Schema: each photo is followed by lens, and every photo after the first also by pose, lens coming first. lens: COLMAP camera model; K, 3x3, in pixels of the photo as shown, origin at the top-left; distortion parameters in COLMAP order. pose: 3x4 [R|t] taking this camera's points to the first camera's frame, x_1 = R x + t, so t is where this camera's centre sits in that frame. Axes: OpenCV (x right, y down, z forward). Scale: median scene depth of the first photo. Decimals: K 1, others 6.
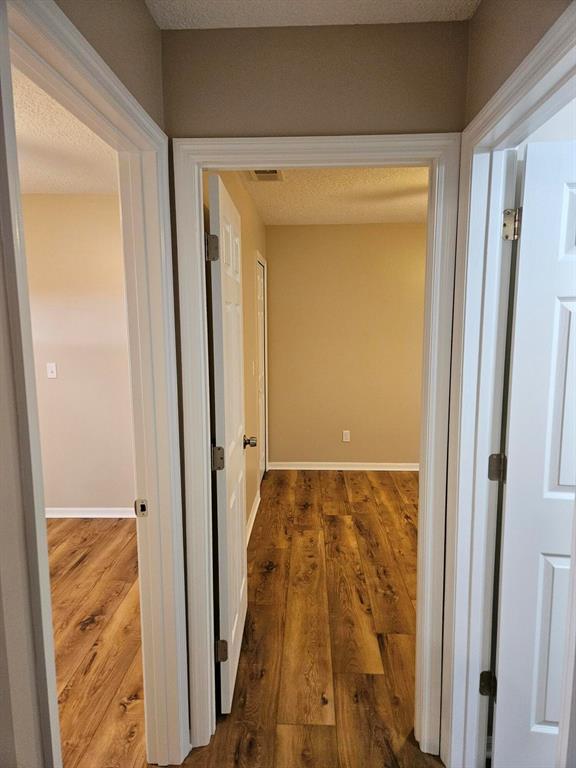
lens RADIAL K [[512.8, 0, 288.4], [0, 512.8, 383.8], [0, 0, 1]] dist [0.067374, -0.052954]
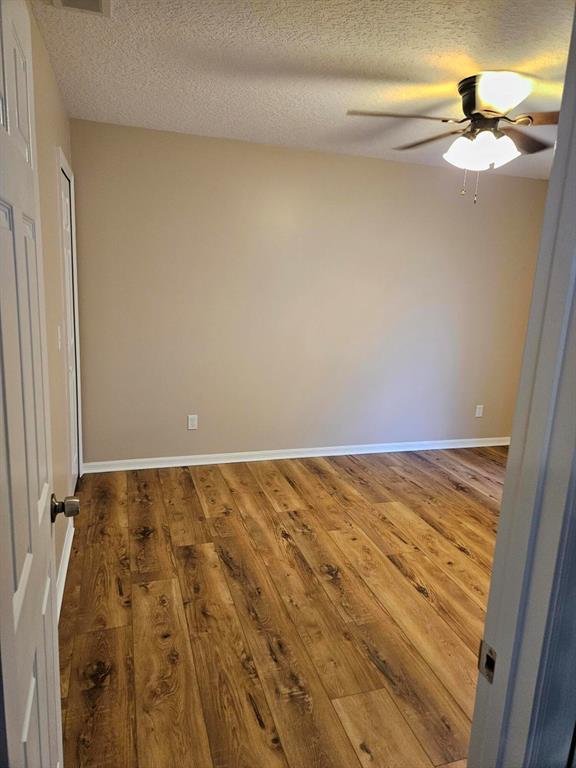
lens RADIAL K [[514.0, 0, 288.6], [0, 514.0, 379.2], [0, 0, 1]] dist [0.067032, -0.055794]
pose [[0.935780, -0.018191, 0.352115, -0.031982], [-0.010667, 0.996750, 0.079843, -0.034487], [-0.352423, -0.078472, 0.932545, 0.317840]]
